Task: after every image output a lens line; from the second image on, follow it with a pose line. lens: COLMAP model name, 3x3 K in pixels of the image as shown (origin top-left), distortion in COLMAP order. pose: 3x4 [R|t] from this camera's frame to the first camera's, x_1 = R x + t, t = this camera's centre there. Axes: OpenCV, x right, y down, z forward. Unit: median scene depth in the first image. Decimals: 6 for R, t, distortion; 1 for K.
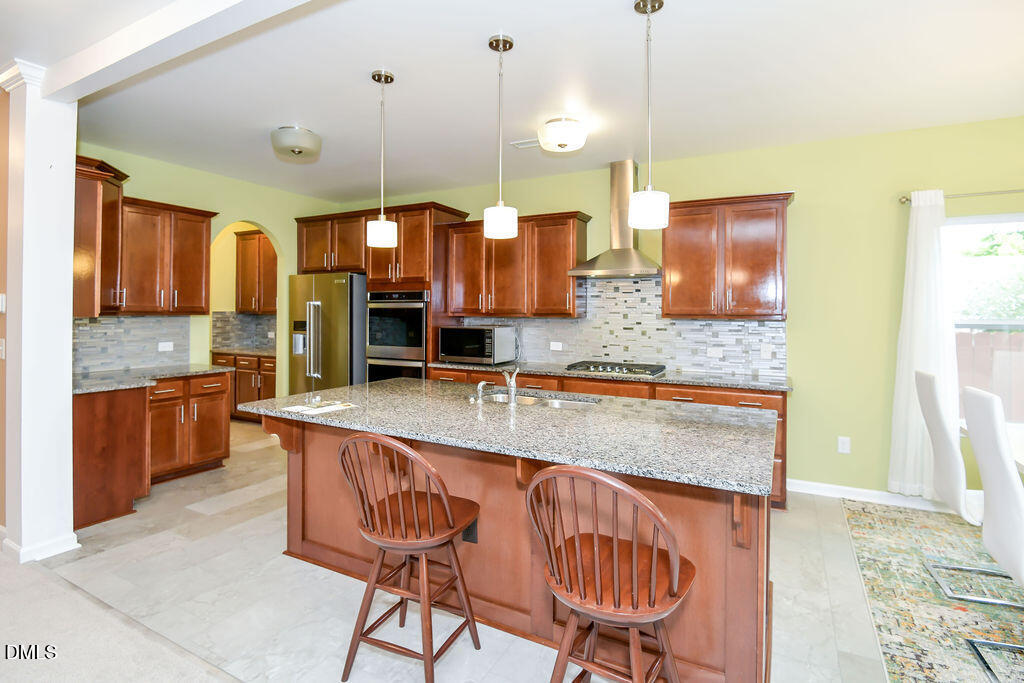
lens RADIAL K [[502.8, 0, 513.1], [0, 502.8, 311.2], [0, 0, 1]] dist [-0.000388, -0.012362]
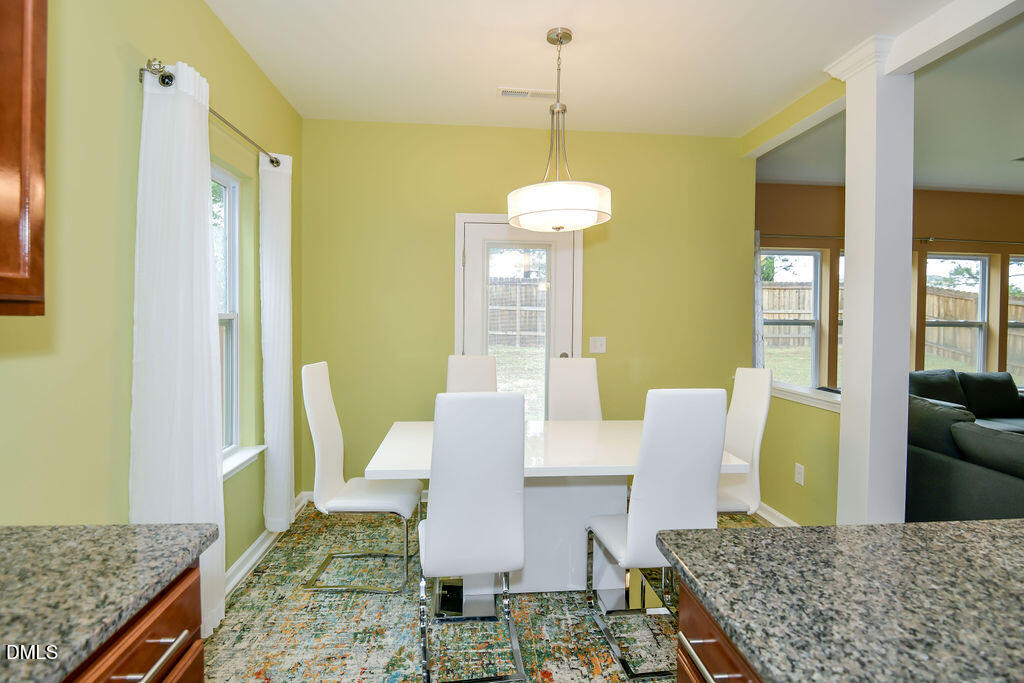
lens RADIAL K [[511.8, 0, 514.7], [0, 511.8, 327.3], [0, 0, 1]] dist [-0.001916, -0.015186]
pose [[-0.547703, -0.029392, 0.836156, 0.133342], [-0.015327, 0.999568, 0.025096, 0.009484], [-0.836532, 0.000929, -0.547917, 0.757022]]
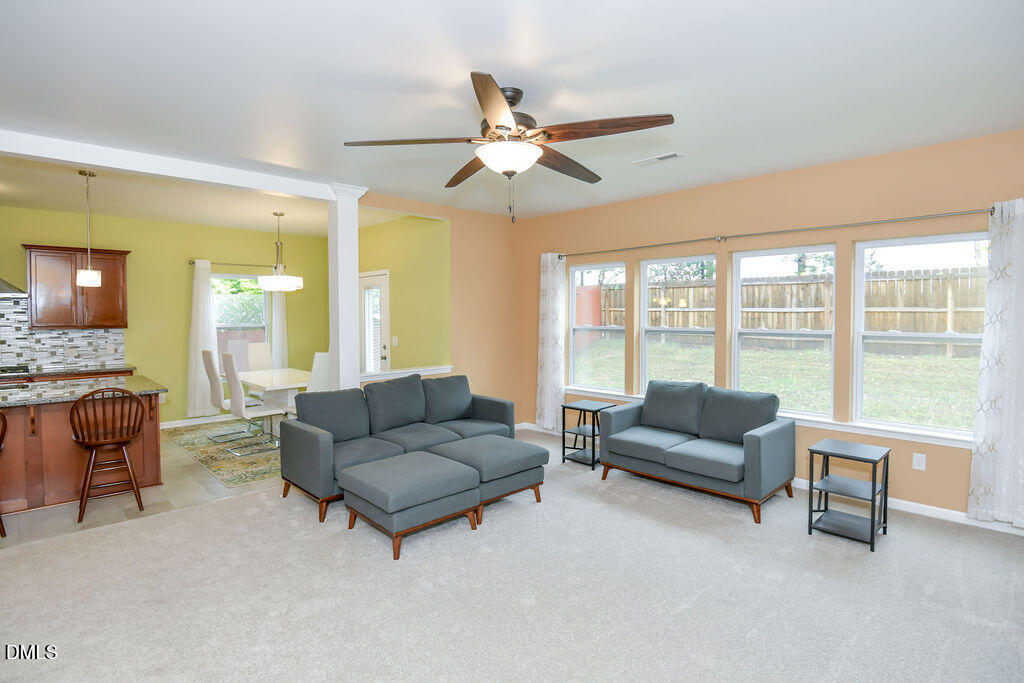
lens RADIAL K [[509.2, 0, 511.0], [0, 509.2, 325.6], [0, 0, 1]] dist [-0.003760, -0.011456]
pose [[0.301982, -0.031386, 0.952797, -0.535303], [0.002950, 0.999484, 0.031989, -0.033270], [-0.953309, -0.006849, 0.301918, -0.569068]]
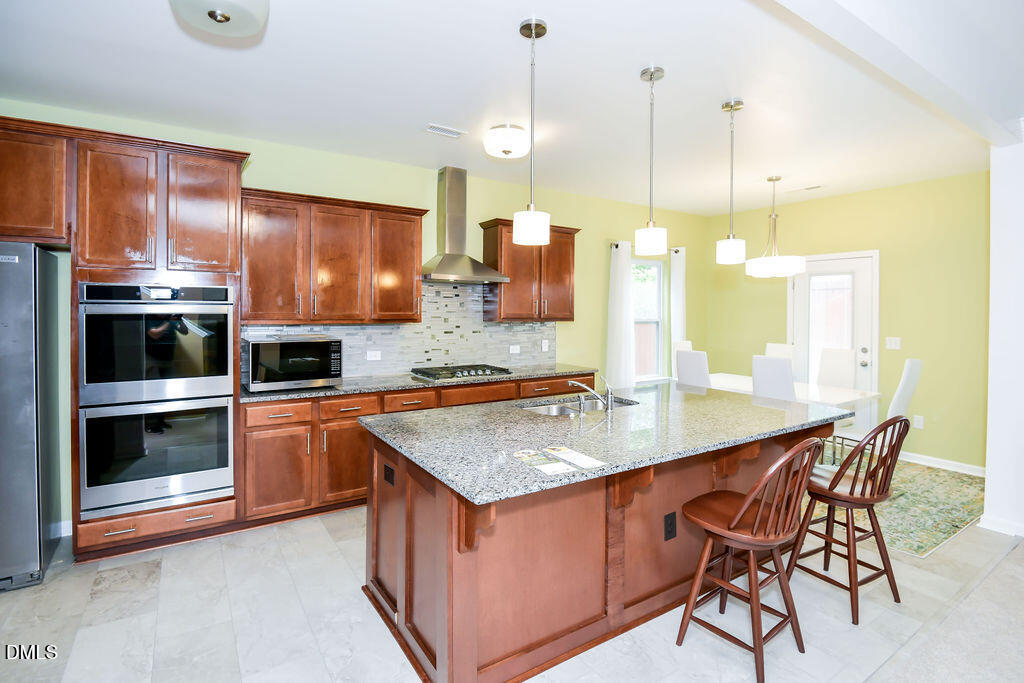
lens RADIAL K [[502.8, 0, 513.1], [0, 502.8, 311.2], [0, 0, 1]] dist [-0.000388, -0.012362]
pose [[0.478423, -0.006043, 0.878109, -0.604732], [-0.005421, 0.999937, 0.009835, -0.019086], [-0.878113, -0.009466, 0.478360, 0.394369]]
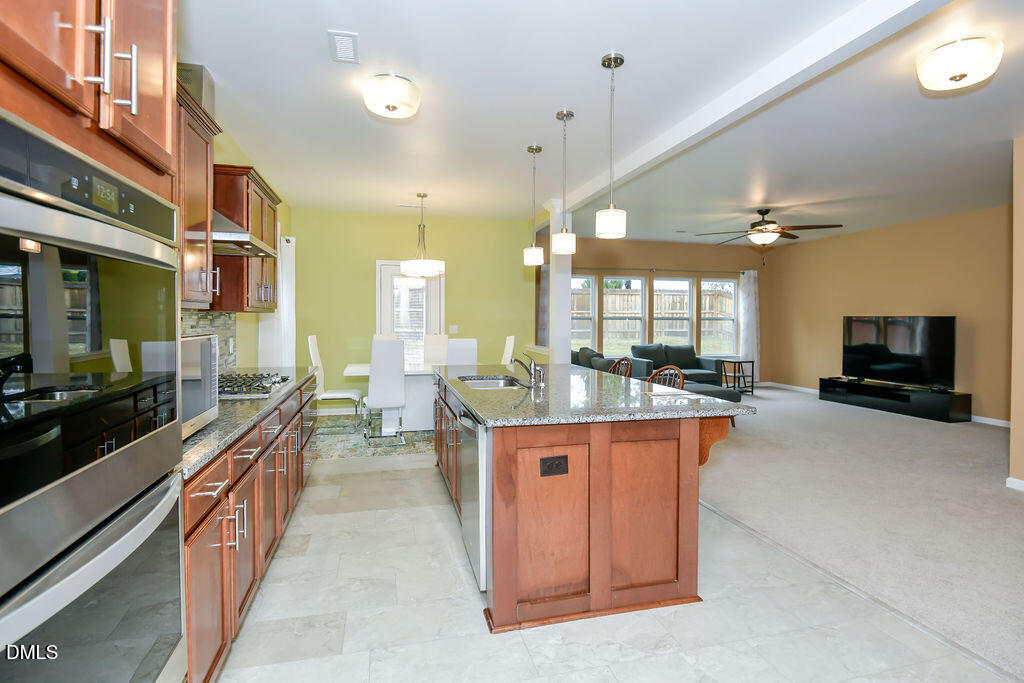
lens RADIAL K [[511.8, 0, 514.7], [0, 511.8, 327.3], [0, 0, 1]] dist [-0.001916, -0.015186]
pose [[-0.675966, -0.020524, 0.736647, -0.542381], [-0.010044, 0.999776, 0.018638, 0.019321], [-0.736864, 0.005199, -0.676021, 1.119423]]
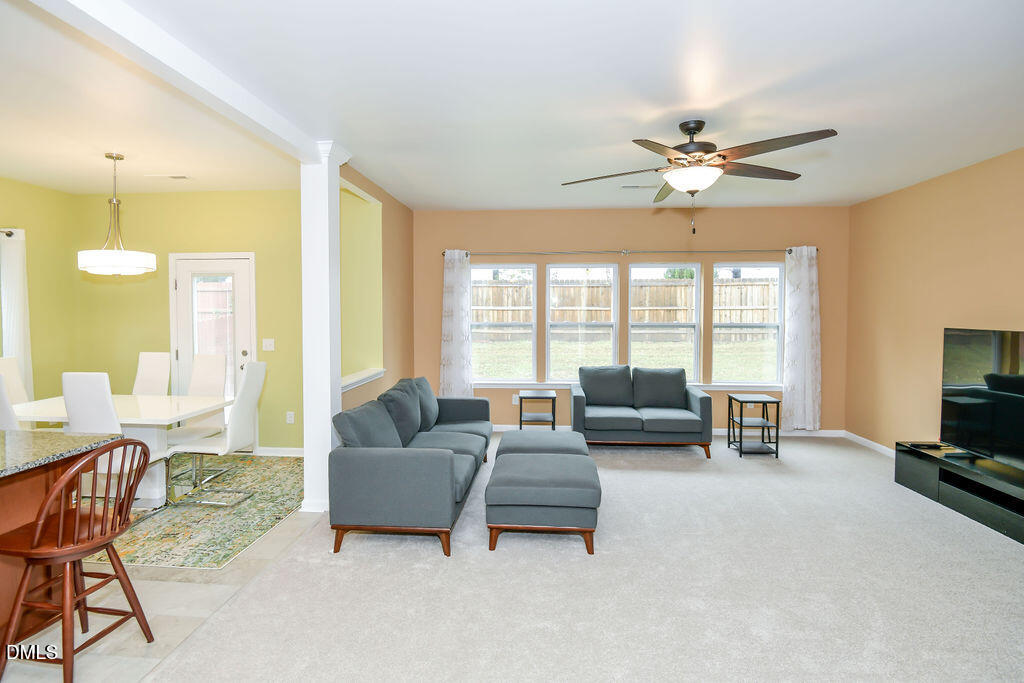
lens RADIAL K [[511.8, 0, 514.7], [0, 511.8, 327.3], [0, 0, 1]] dist [-0.001916, -0.015186]
pose [[-0.409174, -0.037317, 0.911693, -0.518162], [-0.005285, 0.999243, 0.038529, -0.029729], [-0.912441, 0.010947, -0.409062, 0.152048]]
